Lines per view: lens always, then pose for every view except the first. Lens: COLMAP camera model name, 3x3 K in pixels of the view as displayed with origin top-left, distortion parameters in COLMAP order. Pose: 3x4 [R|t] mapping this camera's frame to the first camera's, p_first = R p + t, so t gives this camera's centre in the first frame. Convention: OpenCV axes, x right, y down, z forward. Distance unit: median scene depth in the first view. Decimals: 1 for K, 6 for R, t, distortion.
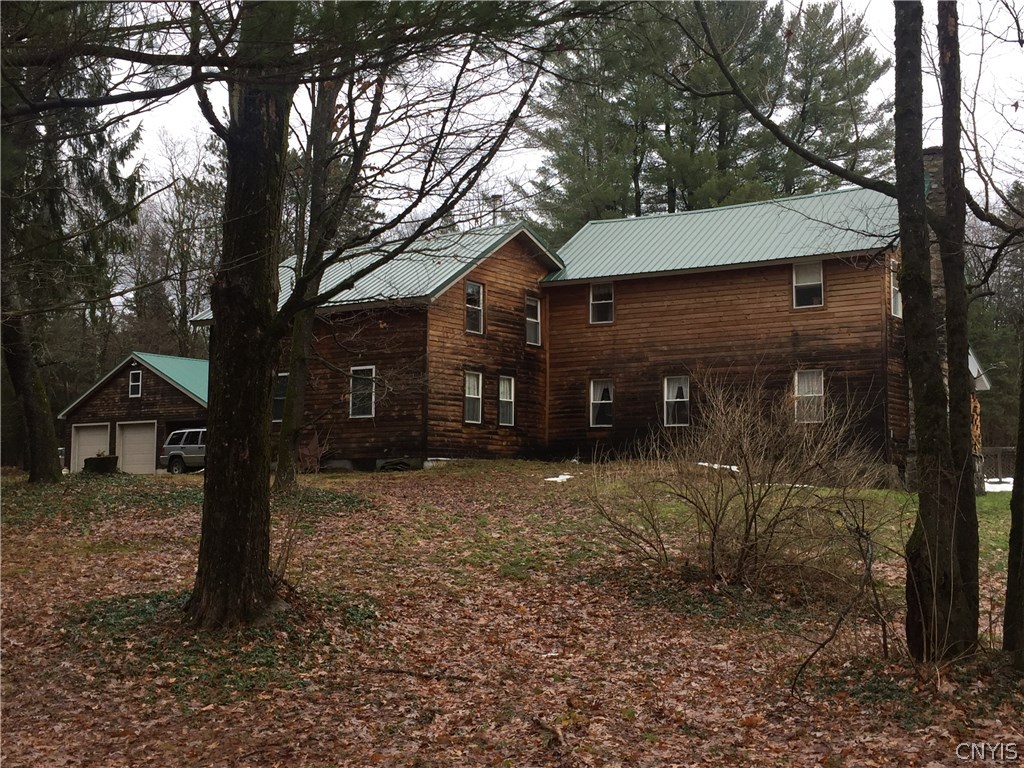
lens RADIAL K [[1206.1, 0, 509.8], [0, 1206.1, 383.1], [0, 0, 1]] dist [0.064906, 0.000000]
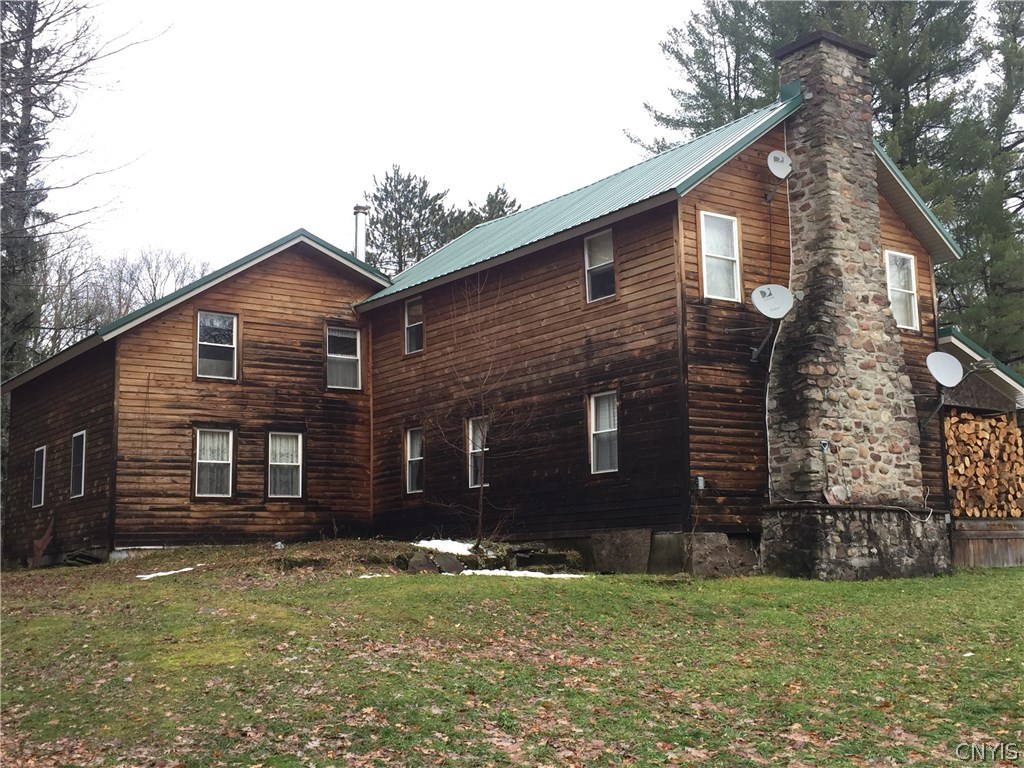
lens RADIAL K [[1206.1, 0, 511.9], [0, 1206.1, 384.1], [0, 0, 1]] dist [0.064906, 0.000000]
pose [[0.938452, -0.078466, -0.336380, 0.404872], [0.058216, 0.995855, -0.069885, 0.026491], [0.340469, 0.046001, 0.939130, 0.346716]]
